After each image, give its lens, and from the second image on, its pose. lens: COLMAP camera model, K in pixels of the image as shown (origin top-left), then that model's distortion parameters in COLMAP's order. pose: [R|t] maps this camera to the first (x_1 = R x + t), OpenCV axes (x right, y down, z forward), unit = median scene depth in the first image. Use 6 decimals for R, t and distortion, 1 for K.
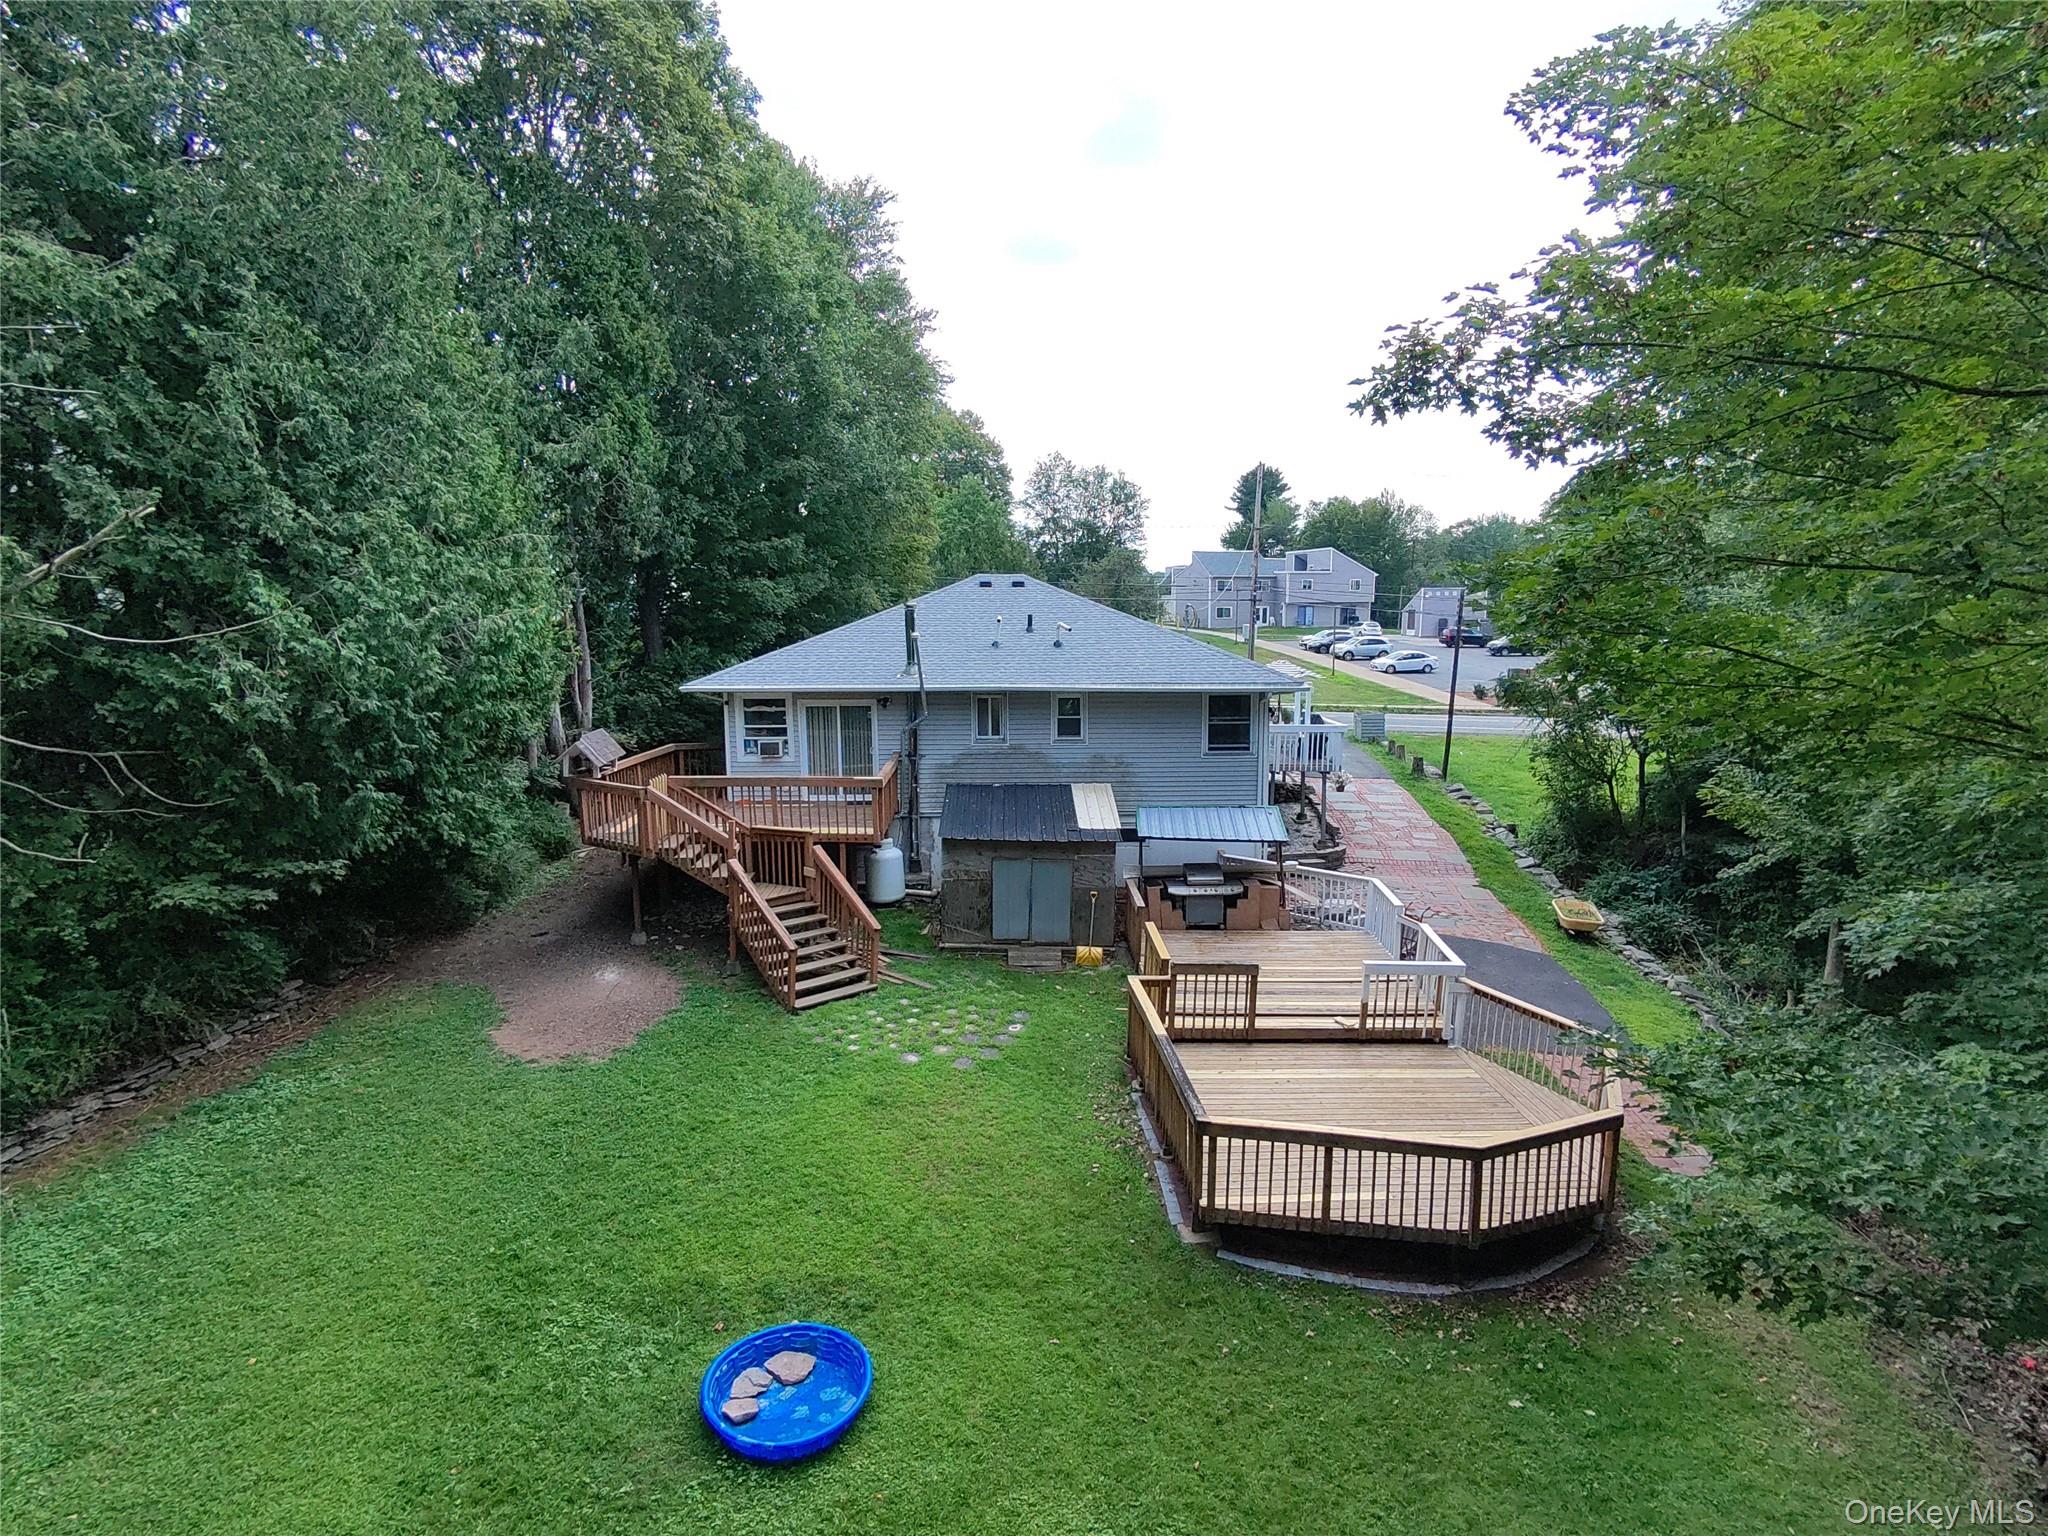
lens RADIAL K [[1100.3, 0, 1018.3], [0, 1100.3, 774.8], [0, 0, 1]] dist [0.005345, -0.005556]
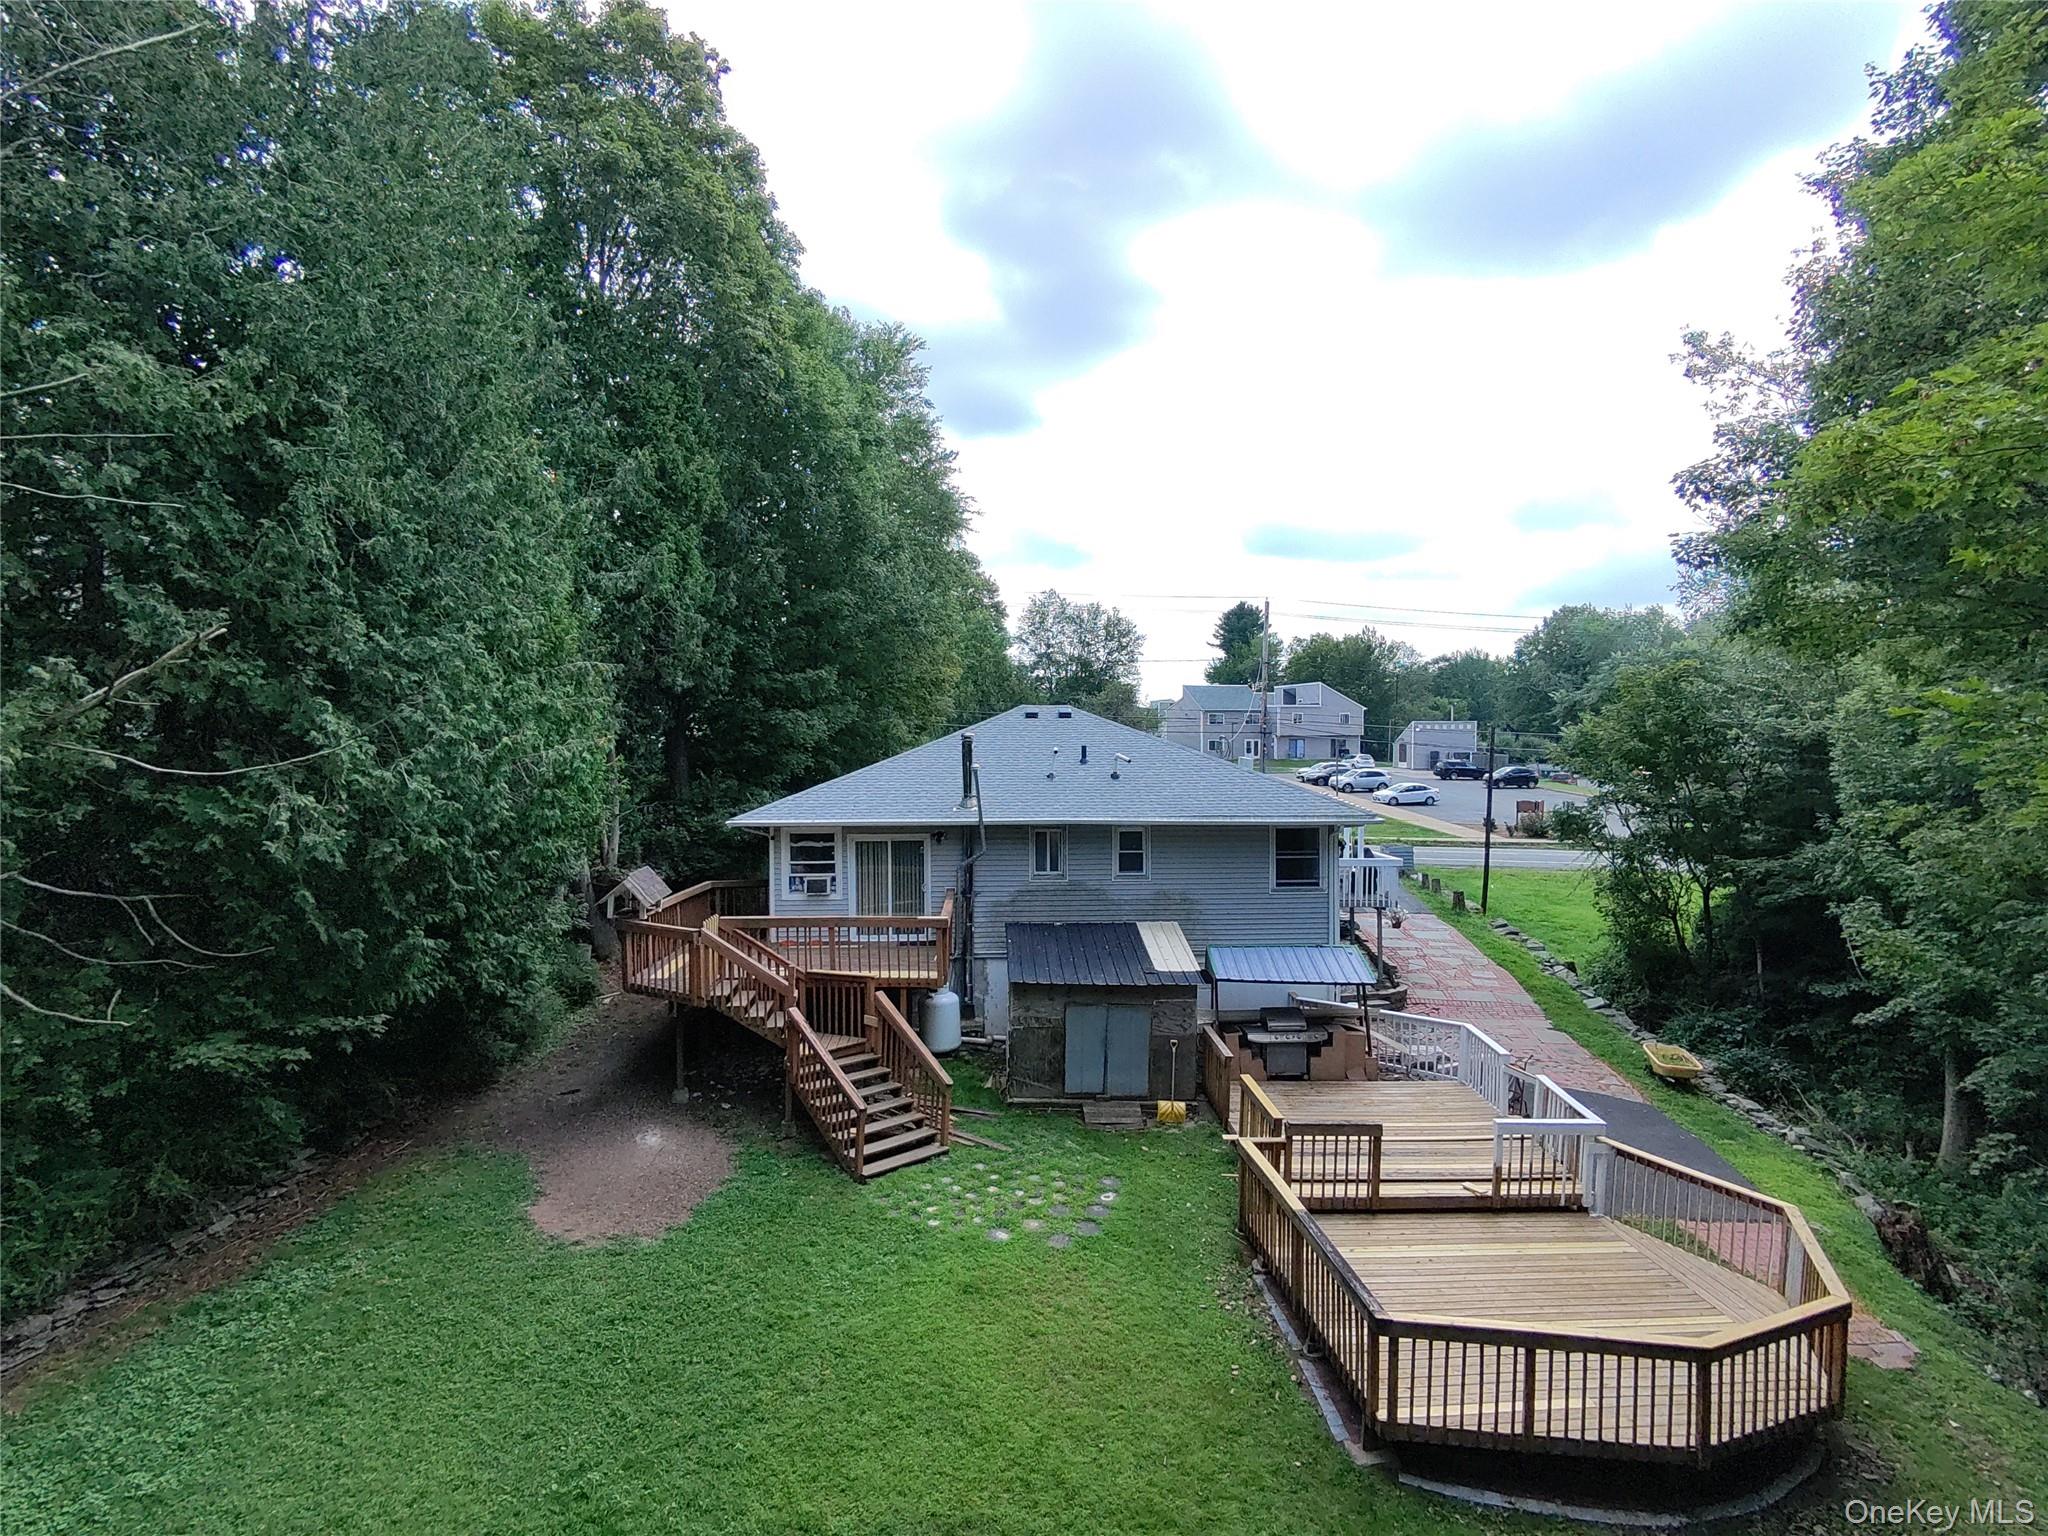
lens RADIAL K [[1100.3, 0, 1023.4], [0, 1100.3, 773.3], [0, 0, 1]] dist [0.005345, -0.005556]
pose [[0.999739, -0.000975, 0.022825, -0.098651], [0.003741, 0.992589, -0.121463, -0.006516], [-0.022538, 0.121517, 0.992333, 0.063079]]
